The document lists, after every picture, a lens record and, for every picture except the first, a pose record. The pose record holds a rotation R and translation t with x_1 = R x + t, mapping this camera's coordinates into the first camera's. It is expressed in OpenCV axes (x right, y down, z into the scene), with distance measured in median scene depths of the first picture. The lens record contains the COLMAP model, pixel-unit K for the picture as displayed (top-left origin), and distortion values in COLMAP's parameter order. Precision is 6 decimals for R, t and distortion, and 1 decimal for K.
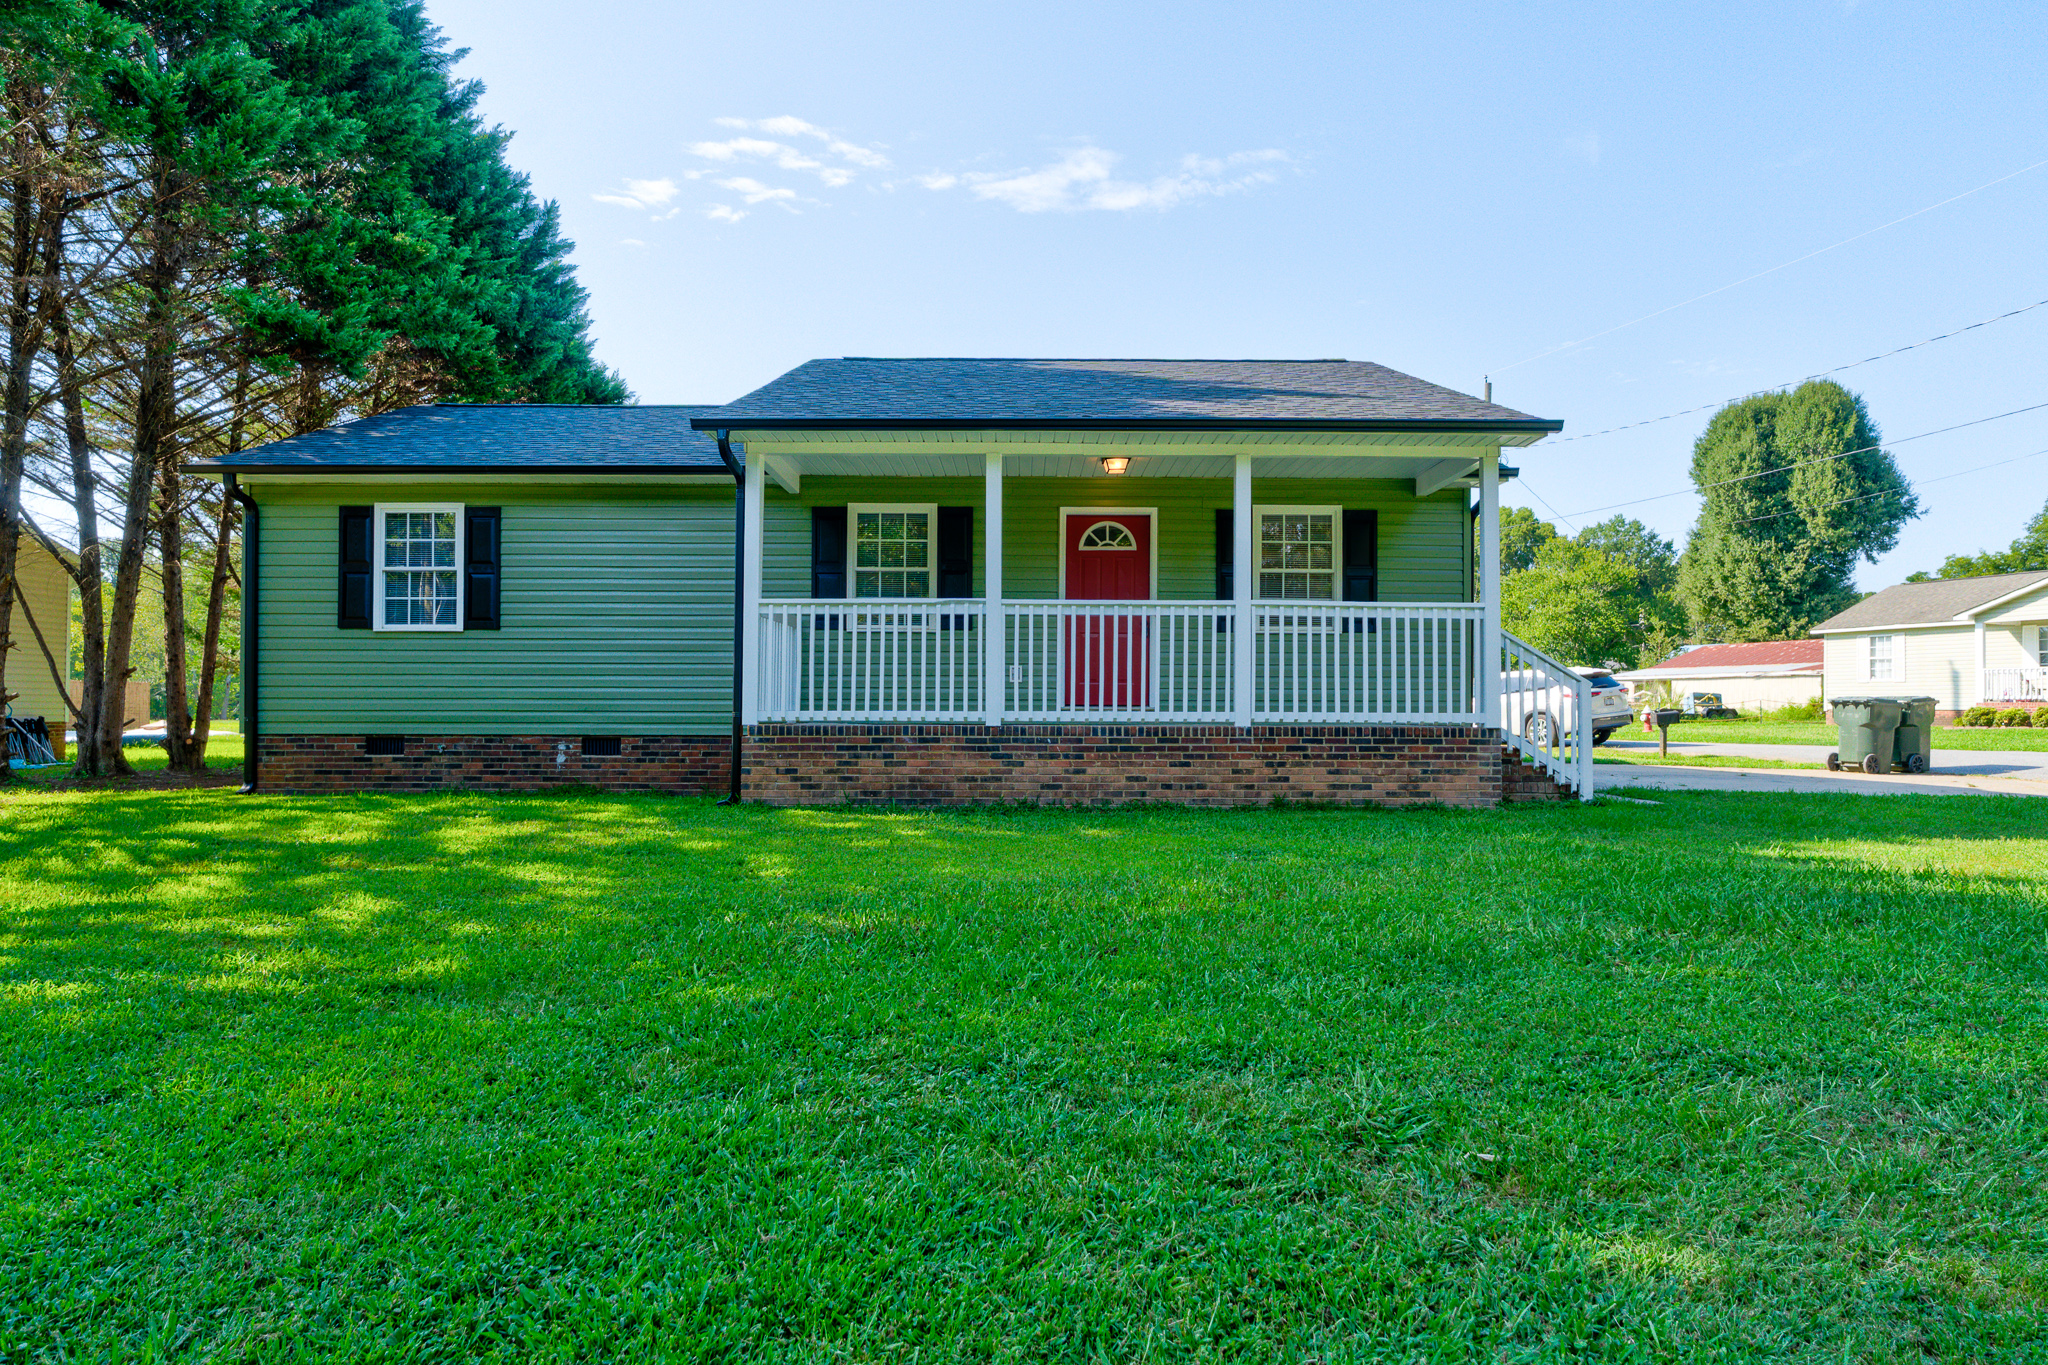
lens RADIAL K [[1108.9, 0, 1027.9], [0, 1108.9, 669.4], [0, 0, 1]] dist [-0.010823, 0.001875]
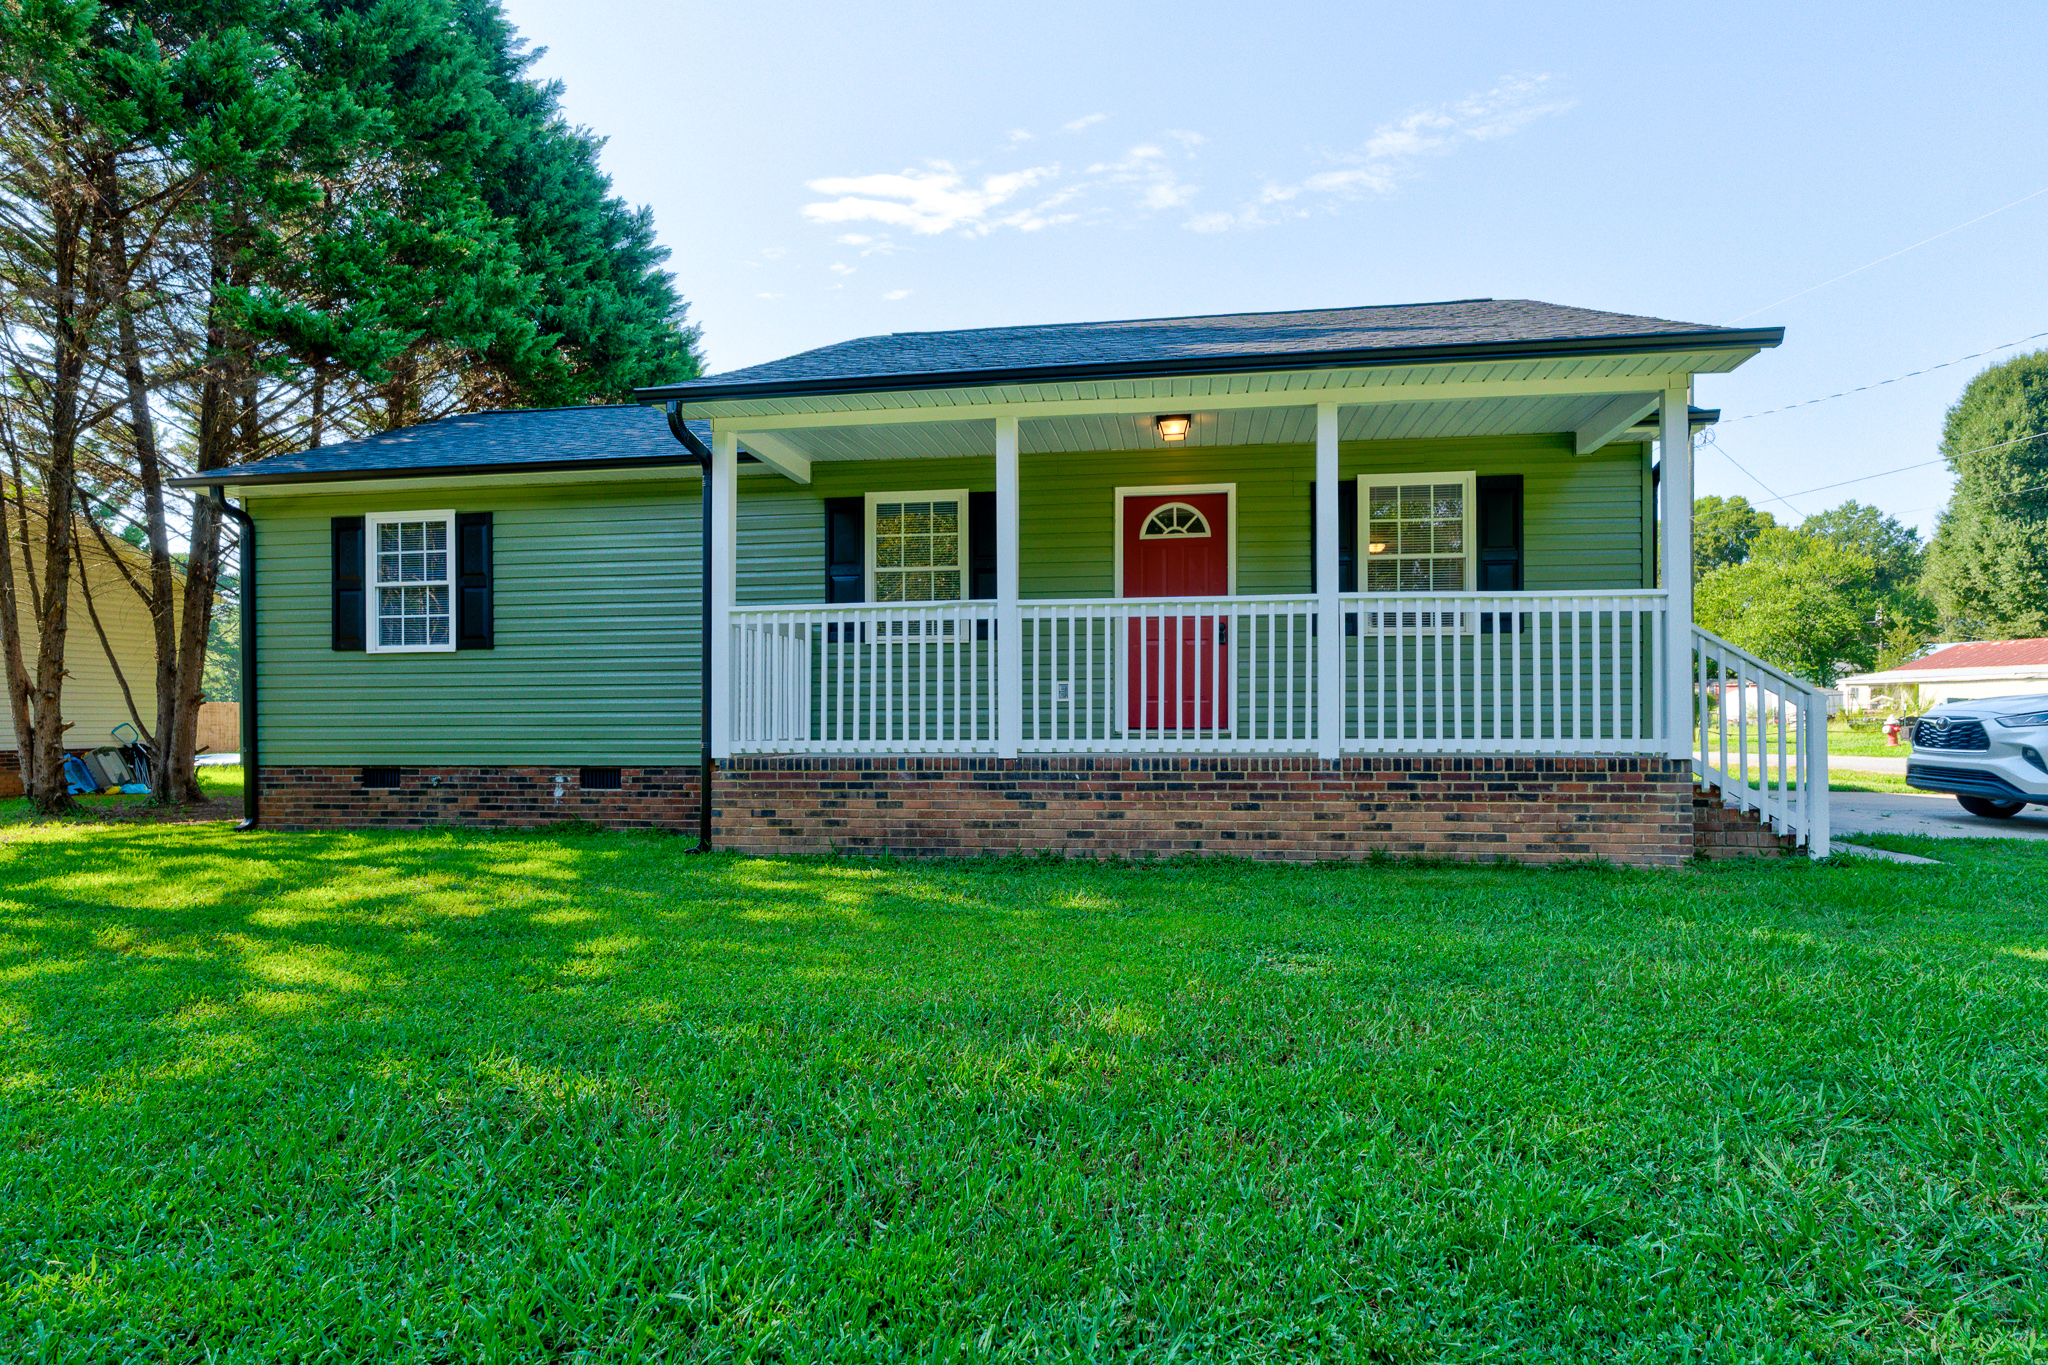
lens RADIAL K [[1108.9, 0, 1023.9], [0, 1108.9, 701.2], [0, 0, 1]] dist [-0.010823, 0.001875]
pose [[0.988350, -0.010564, -0.151833, 0.084815], [0.013270, 0.999771, 0.016817, -0.002793], [0.151621, -0.018636, 0.988263, 0.175719]]
